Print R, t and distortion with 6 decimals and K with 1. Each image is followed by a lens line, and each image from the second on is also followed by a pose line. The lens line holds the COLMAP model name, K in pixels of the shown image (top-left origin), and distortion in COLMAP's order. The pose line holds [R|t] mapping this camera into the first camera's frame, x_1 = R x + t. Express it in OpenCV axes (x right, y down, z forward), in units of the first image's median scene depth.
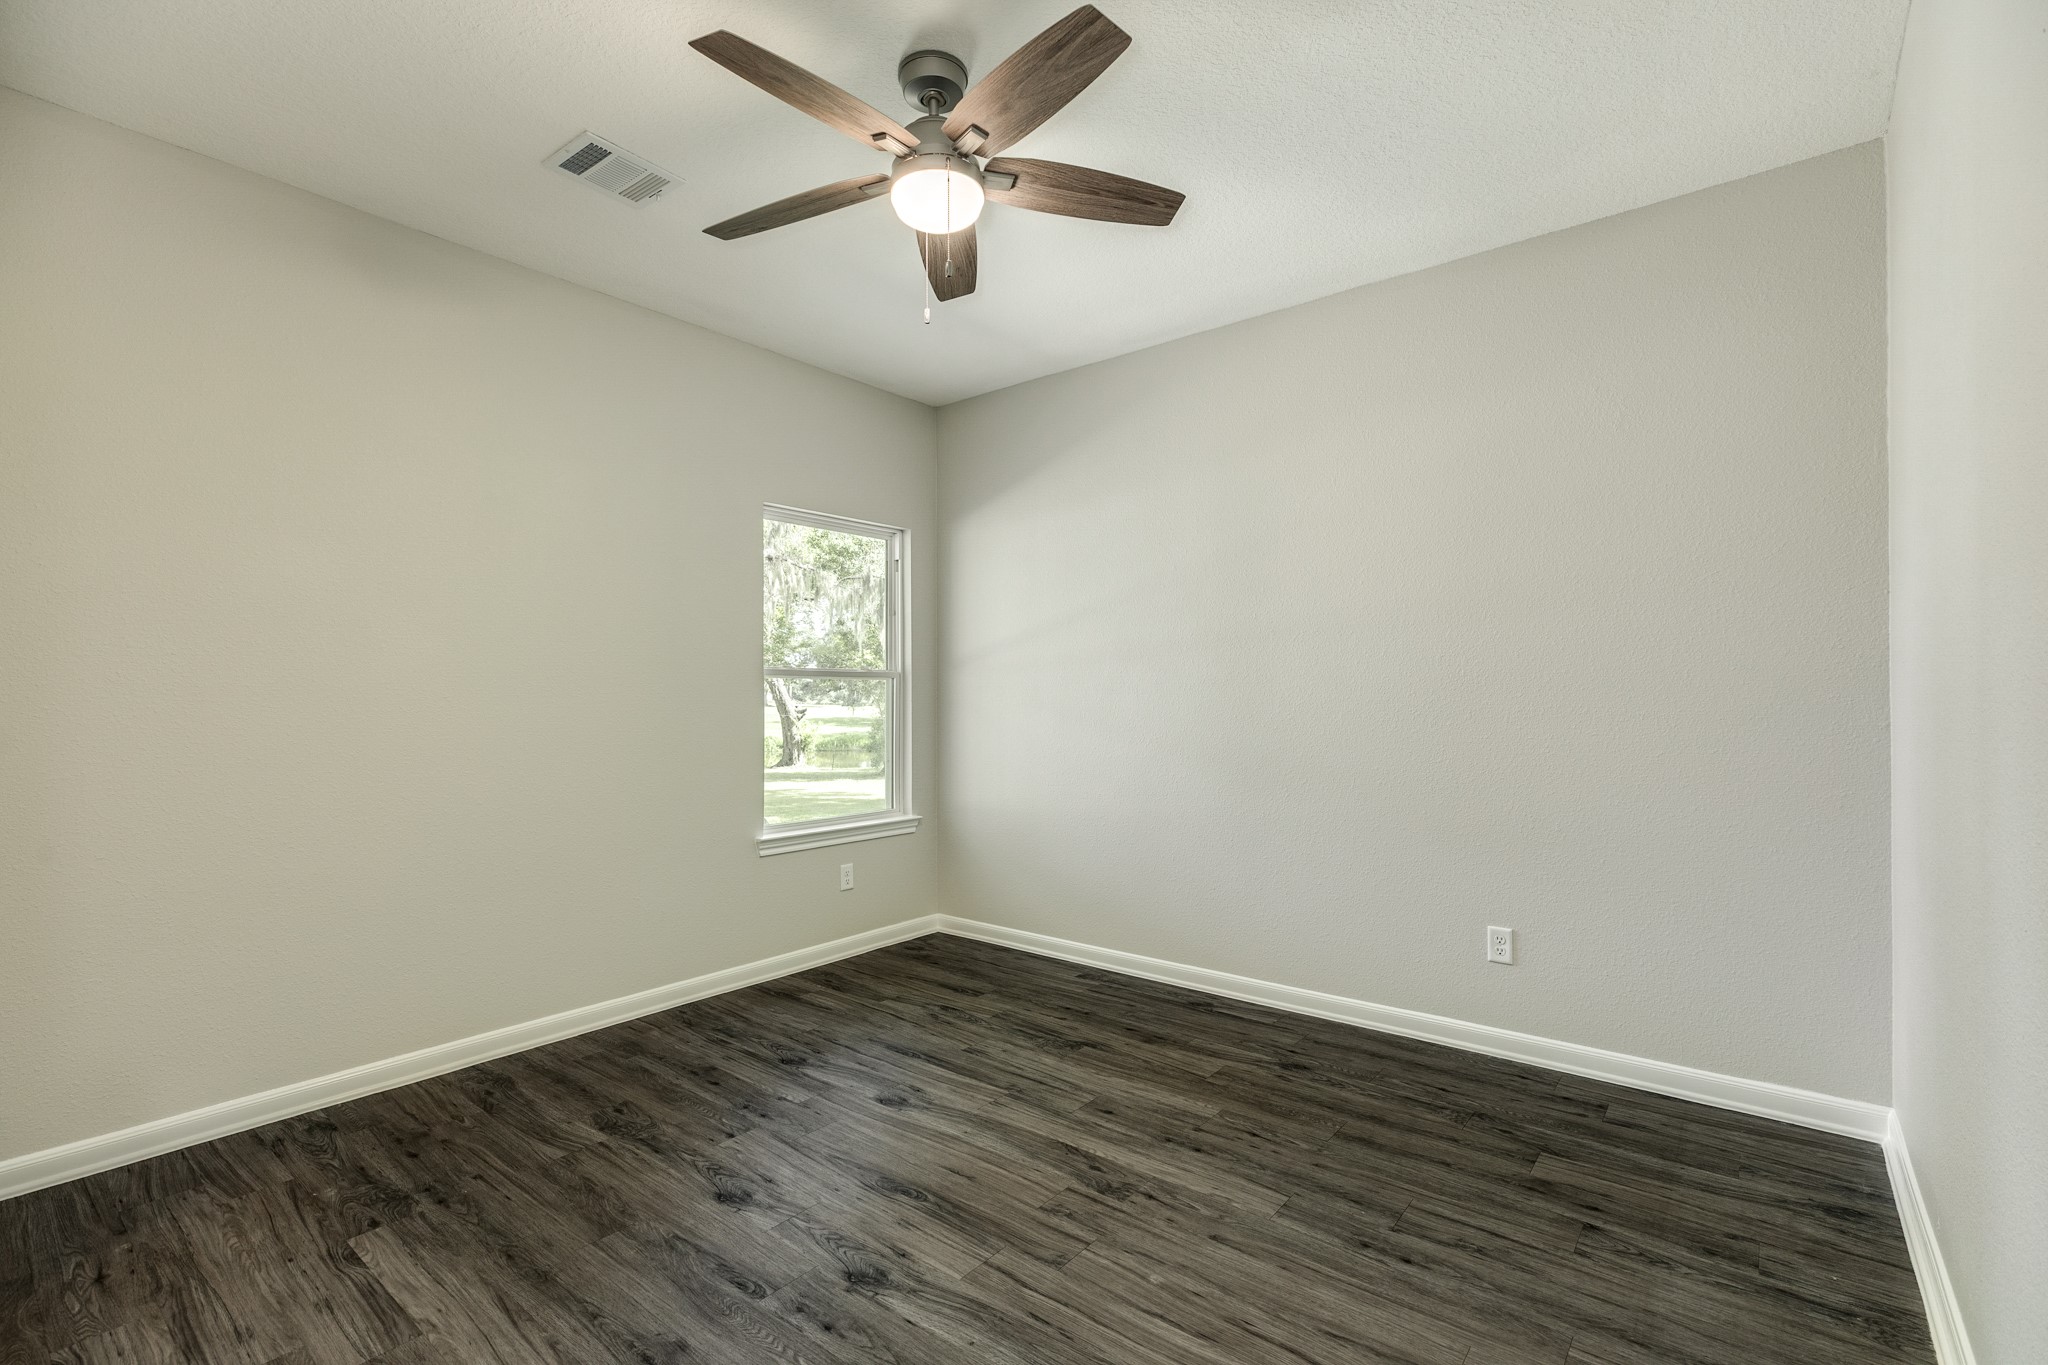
lens RADIAL K [[926.0, 0, 1011.0], [0, 926.0, 684.8], [0, 0, 1]] dist [0.003393, -0.000373]
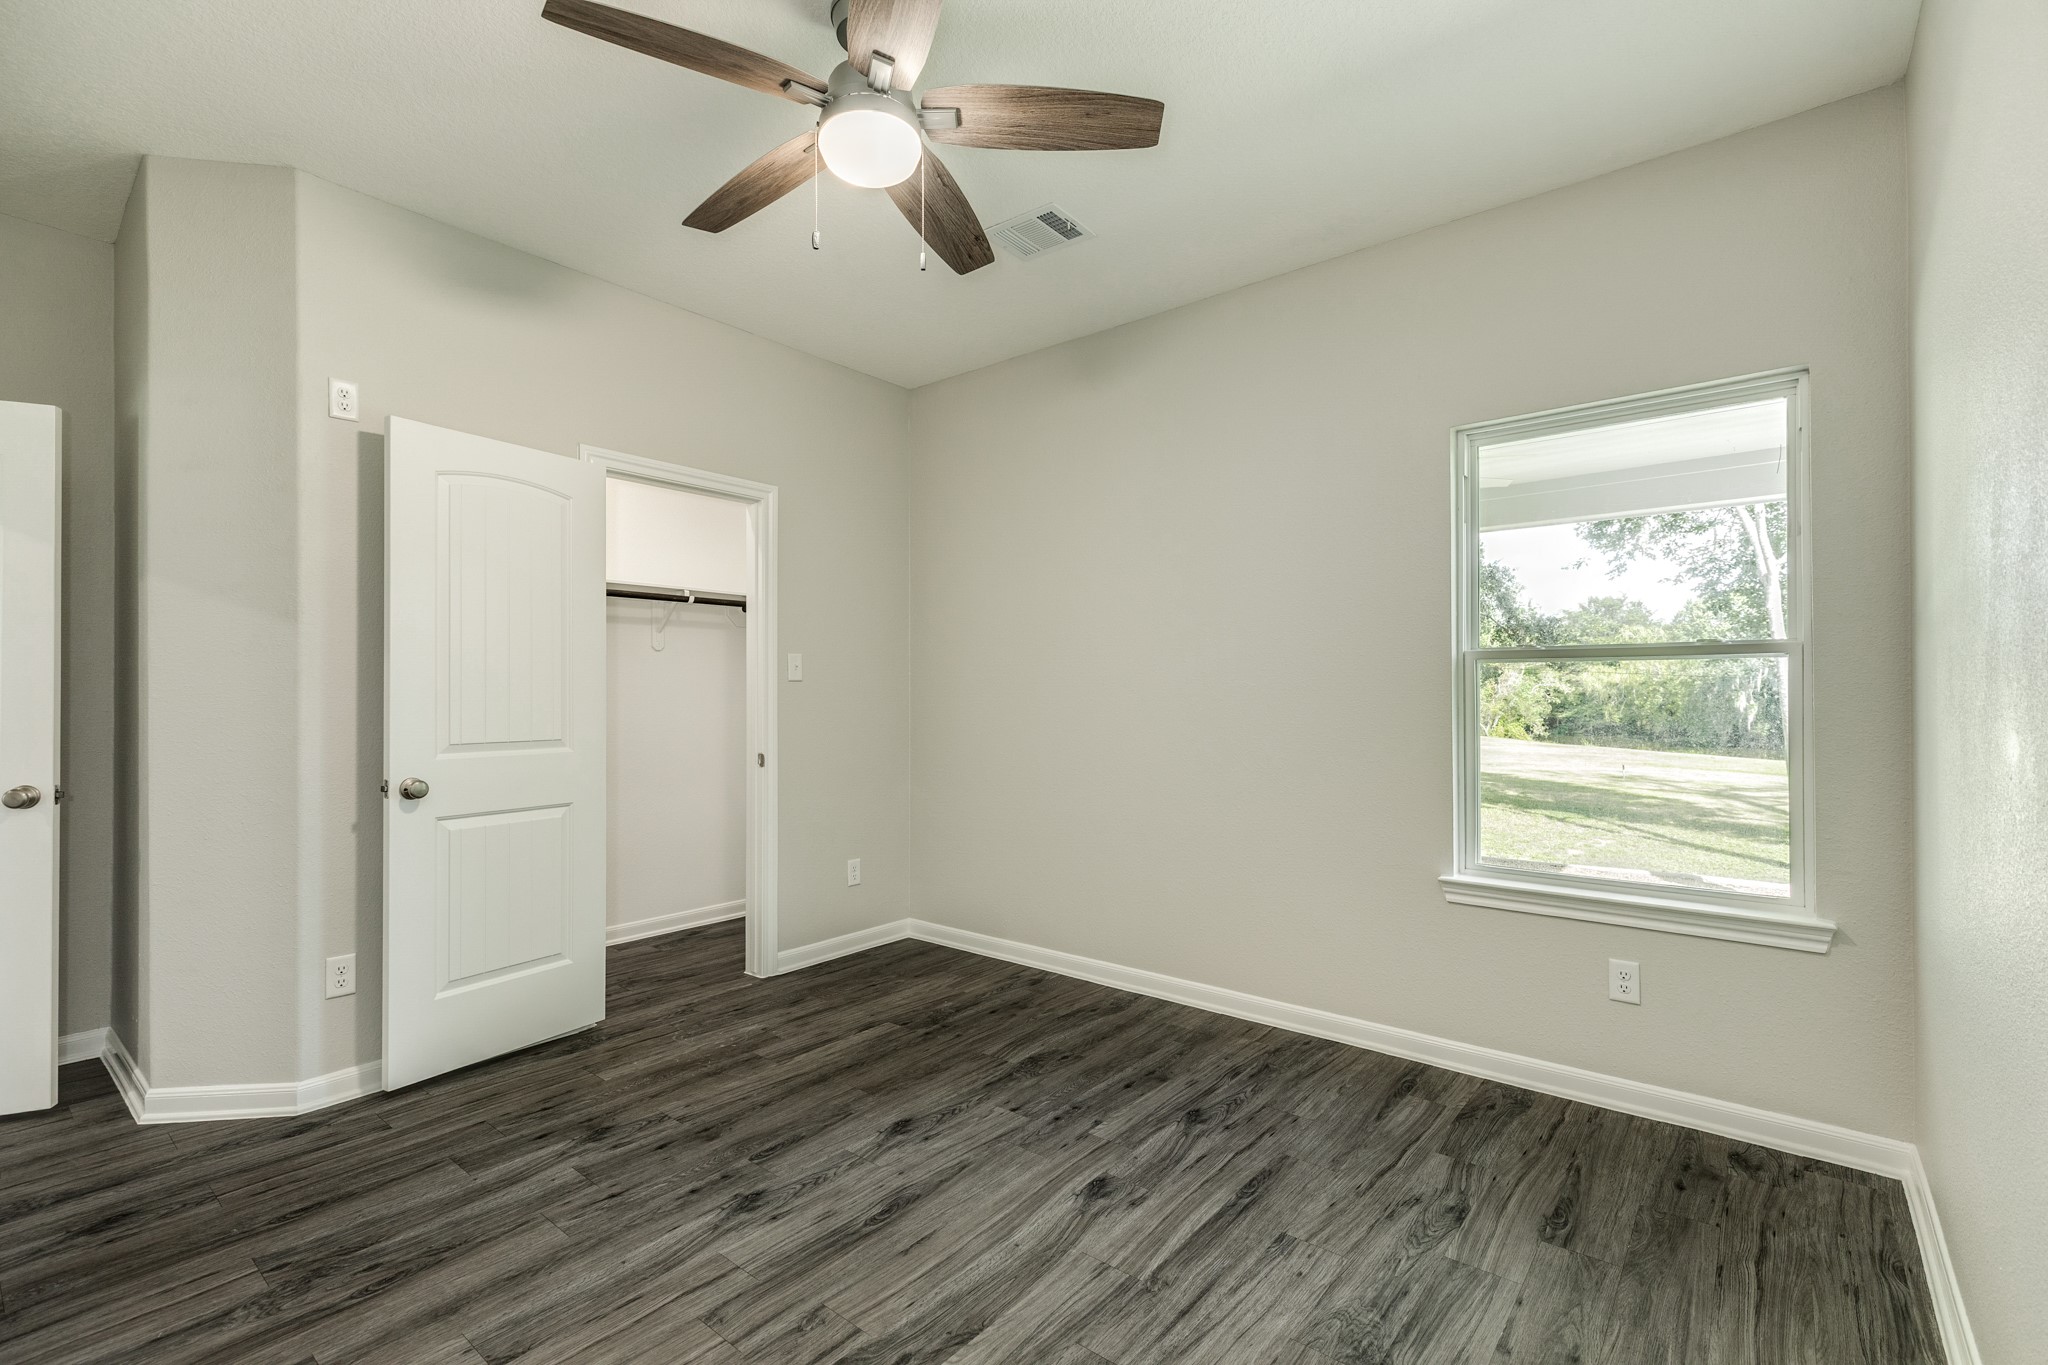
lens RADIAL K [[926.0, 0, 1040.4], [0, 926.0, 681.0], [0, 0, 1]] dist [0.003393, -0.000373]
pose [[-0.002622, -0.007558, -0.999968, 0.665517], [0.015797, 0.999846, -0.007598, 0.009266], [0.999872, -0.015816, -0.002502, 0.924194]]
